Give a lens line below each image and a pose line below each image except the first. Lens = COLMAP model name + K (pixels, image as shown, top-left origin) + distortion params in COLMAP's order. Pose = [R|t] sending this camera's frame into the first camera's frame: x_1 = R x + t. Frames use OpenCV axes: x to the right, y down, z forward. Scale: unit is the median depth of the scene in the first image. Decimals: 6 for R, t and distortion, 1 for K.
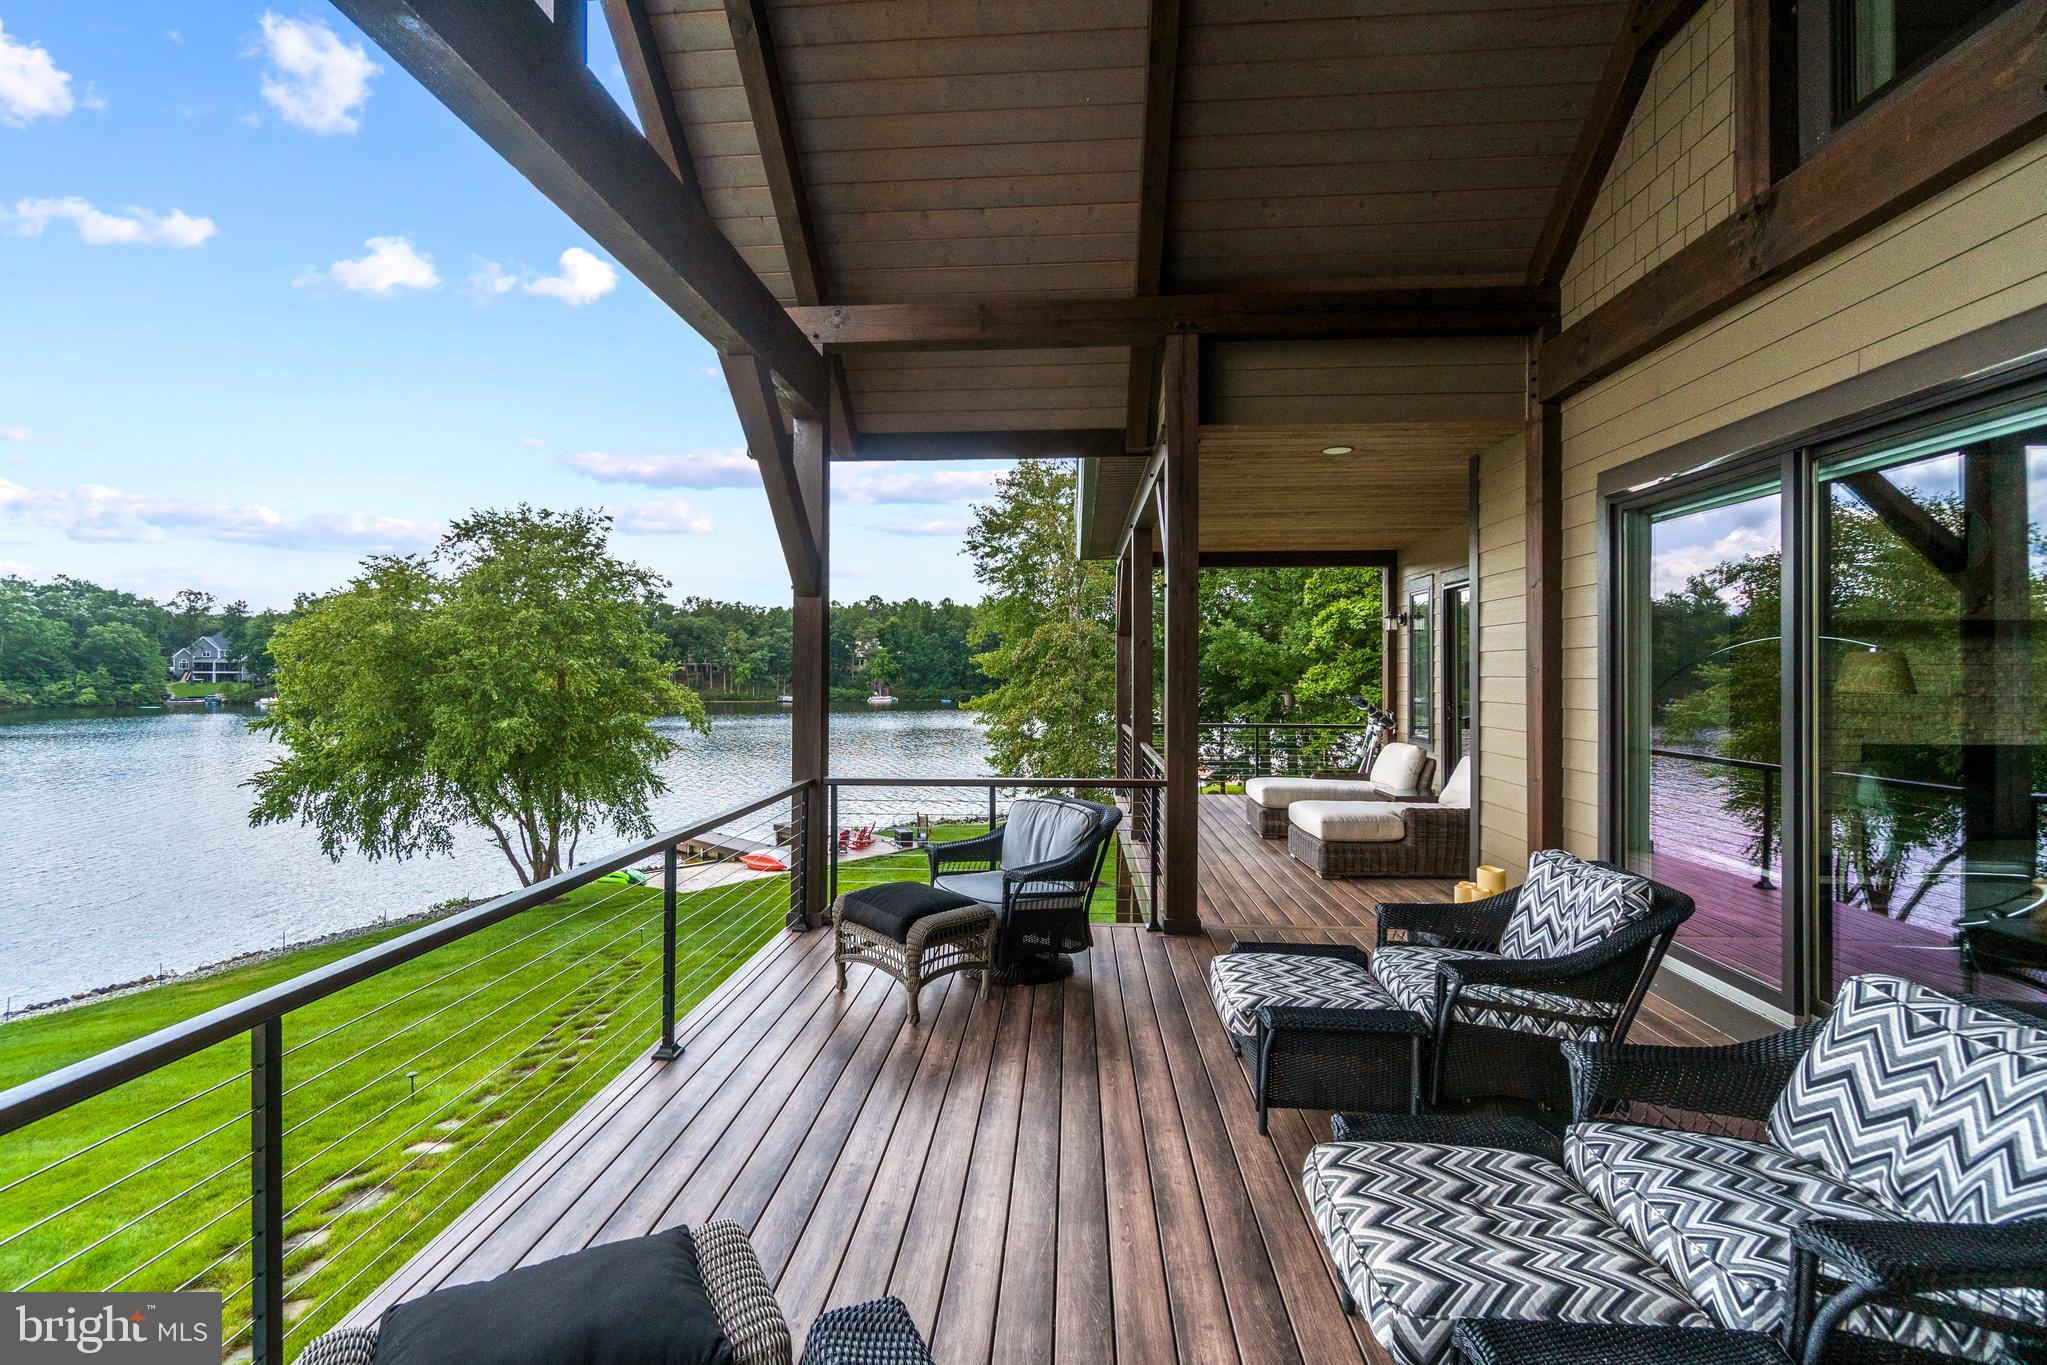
lens RADIAL K [[887.4, 0, 1000.7], [0, 887.4, 668.3], [0, 0, 1]] dist [-0.001215, 0.000249]
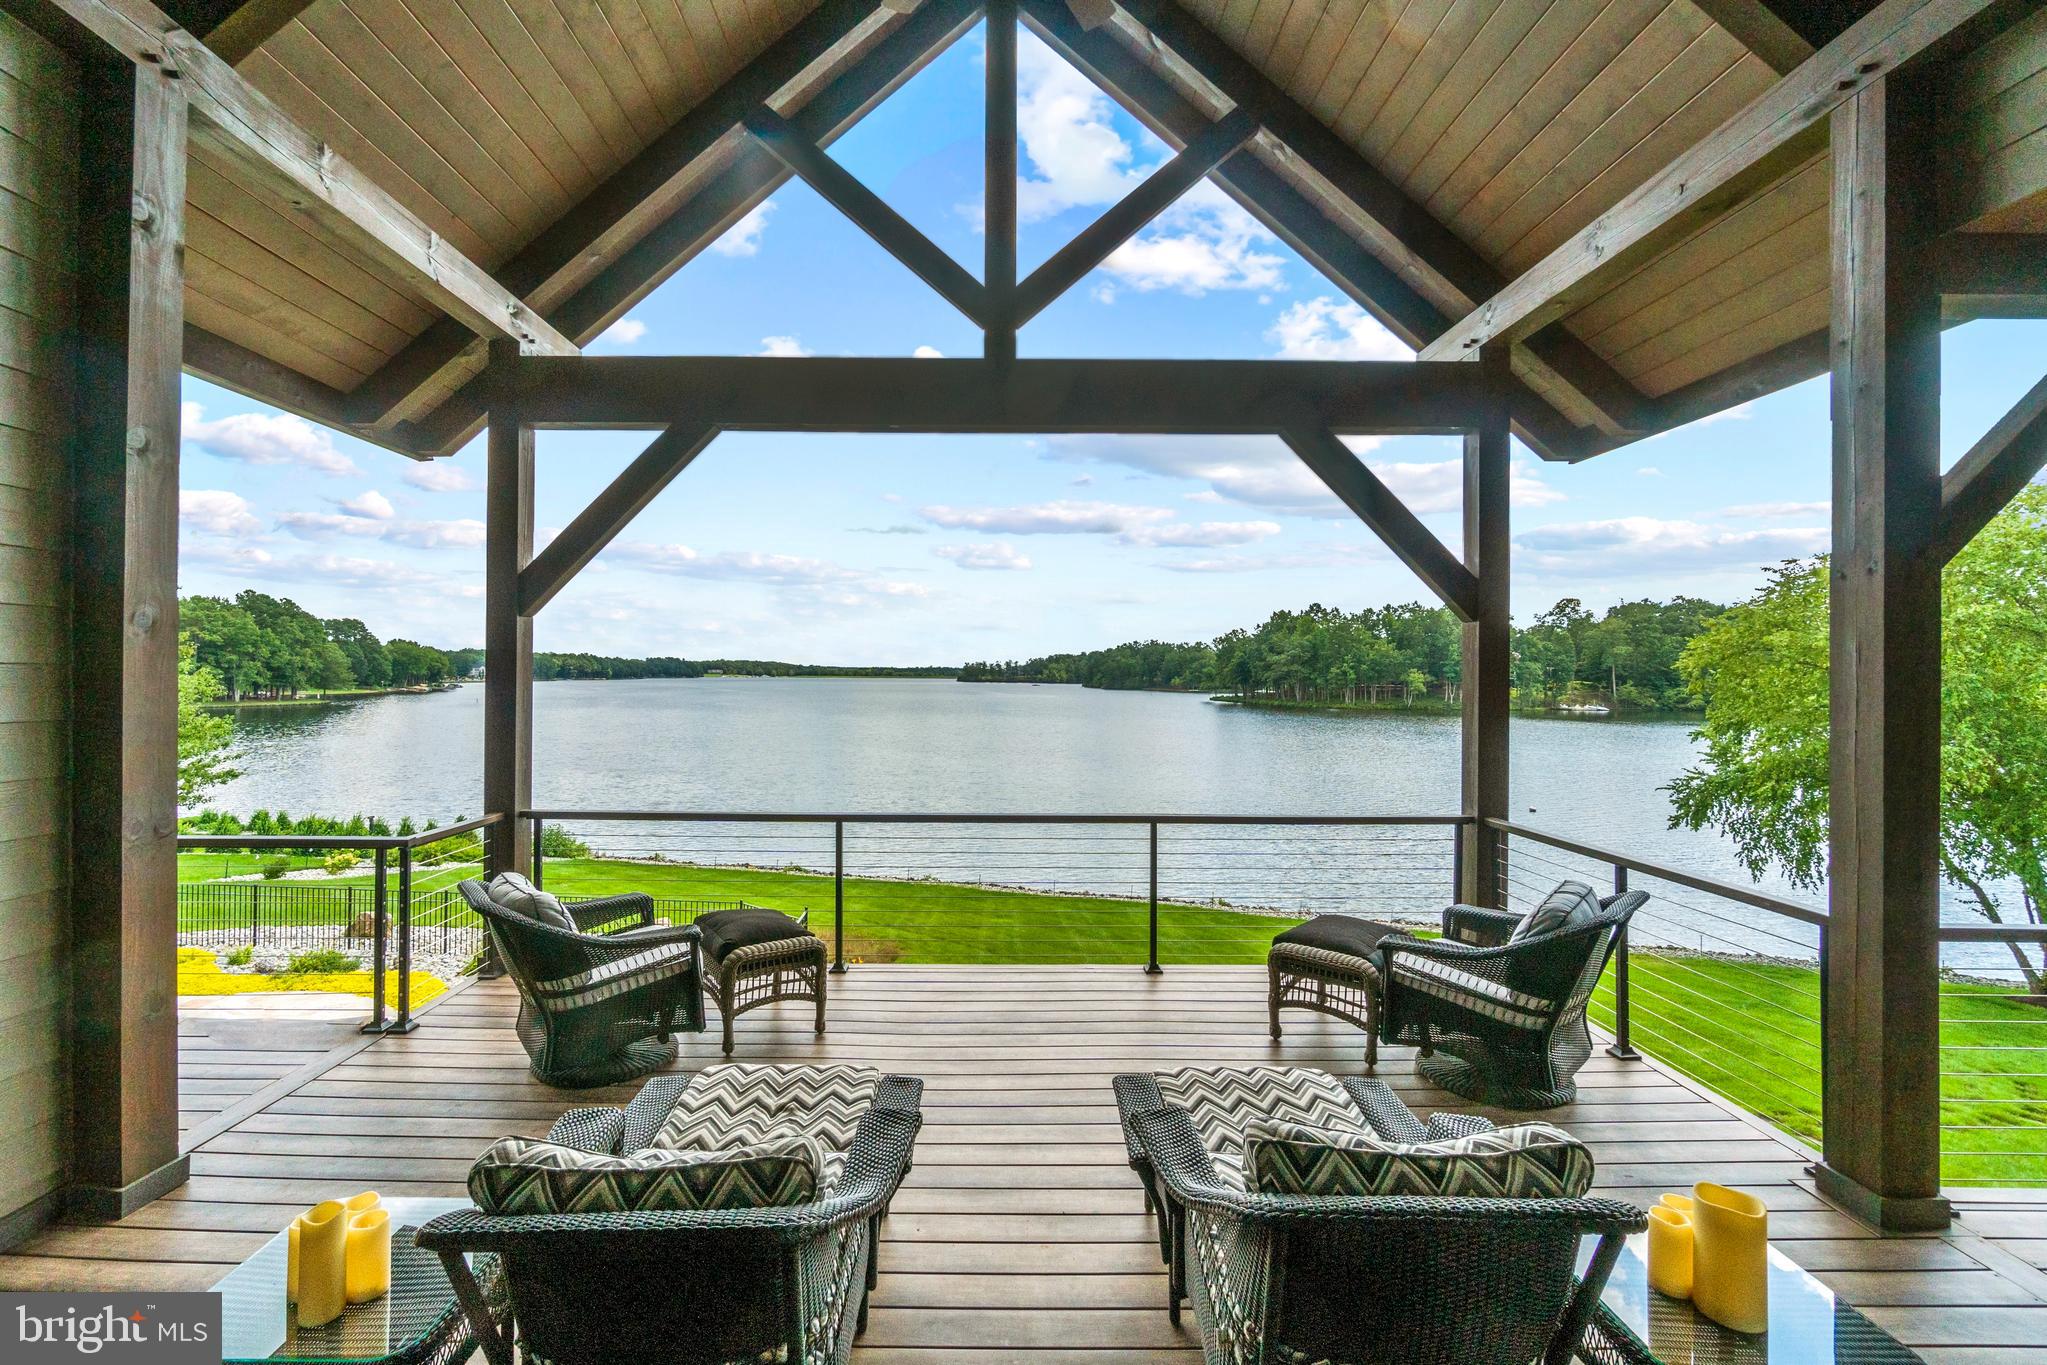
lens RADIAL K [[887.4, 0, 997.3], [0, 887.4, 673.5], [0, 0, 1]] dist [-0.001215, 0.000249]
pose [[0.083062, -0.002460, -0.996541, 0.154479], [-0.000630, 0.999997, -0.002521, -0.005346], [0.996544, 0.000837, 0.083061, 0.096172]]
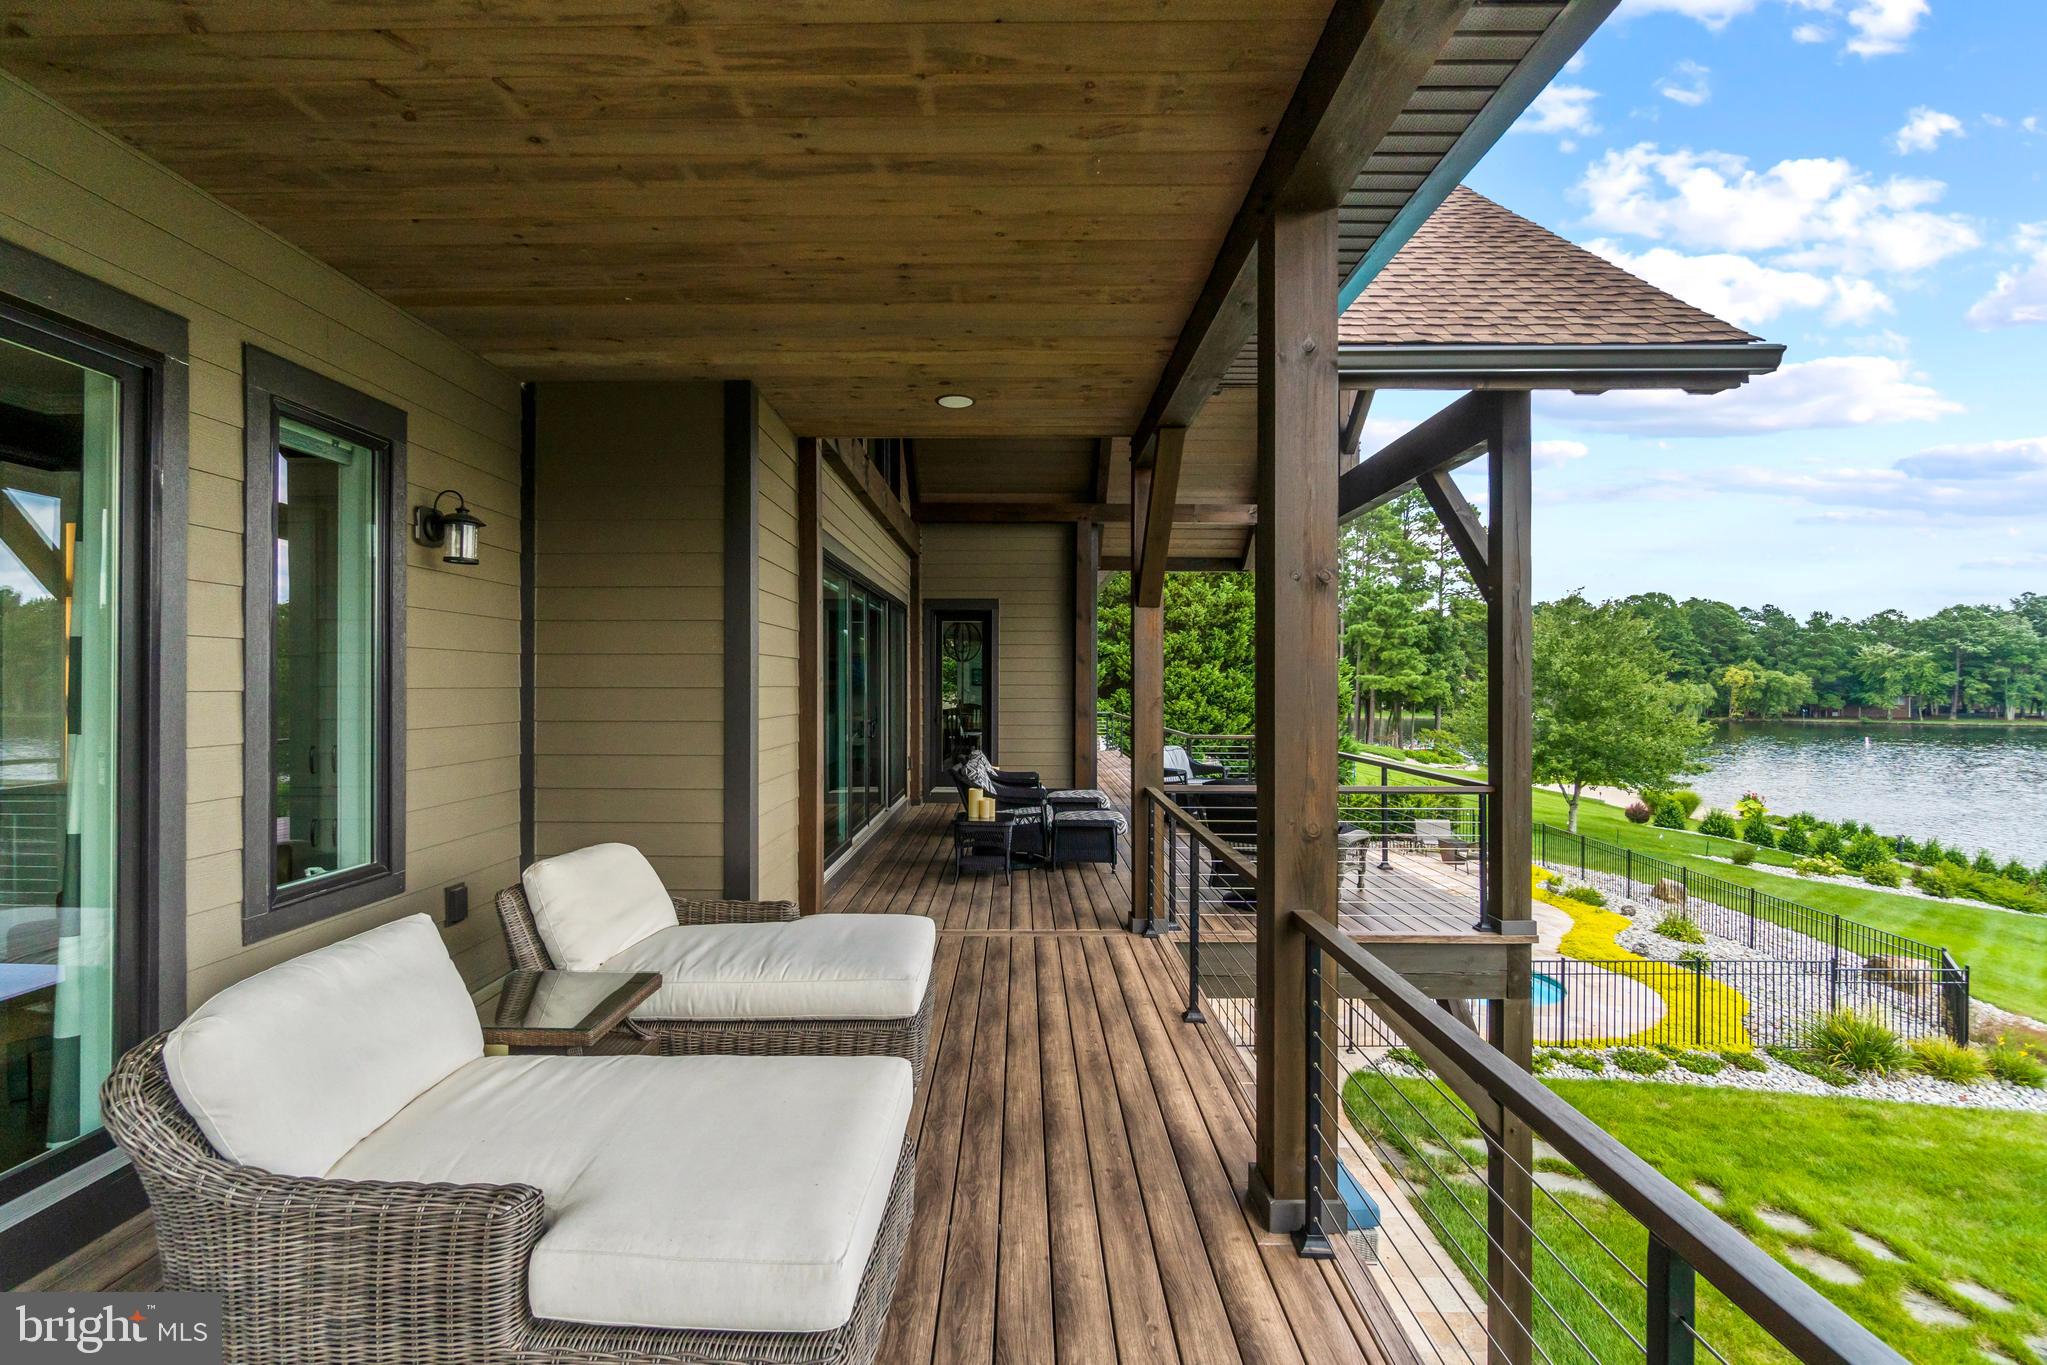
lens RADIAL K [[887.4, 0, 1005.3], [0, 887.4, 686.4], [0, 0, 1]] dist [-0.001215, 0.000249]
pose [[-0.997606, -0.002642, -0.069104, 0.099649], [-0.002459, 0.999993, -0.002733, 0.002516], [0.069111, -0.002557, -0.997606, 0.456530]]
